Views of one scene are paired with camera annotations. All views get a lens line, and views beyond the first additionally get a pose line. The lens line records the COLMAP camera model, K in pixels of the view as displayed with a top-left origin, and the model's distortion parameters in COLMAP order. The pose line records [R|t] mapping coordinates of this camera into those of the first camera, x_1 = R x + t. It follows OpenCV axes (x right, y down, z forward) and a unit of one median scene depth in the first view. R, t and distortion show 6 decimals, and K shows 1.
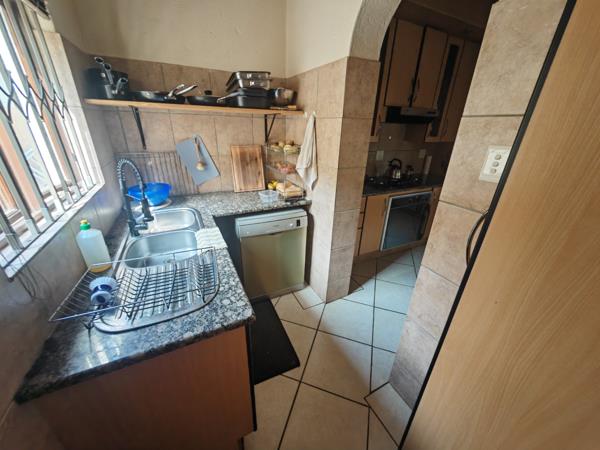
lens RADIAL K [[233.8, 0, 300.3], [0, 233.8, 225.3], [0, 0, 1]] dist [-0.003256, -0.000297]
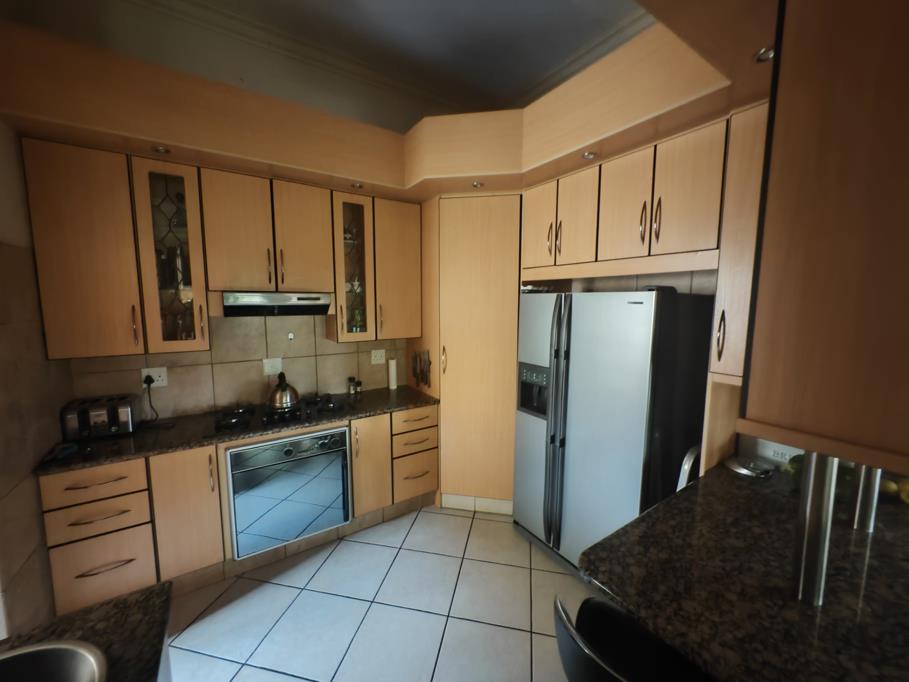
lens RADIAL K [[354.2, 0, 456.6], [0, 354.2, 340.5], [0, 0, 1]] dist [-0.003256, -0.000297]
pose [[0.992428, -0.030286, 0.119033, 0.721832], [0.063207, 0.956879, -0.283526, -0.087023], [-0.105314, 0.288903, 0.951548, 0.110679]]
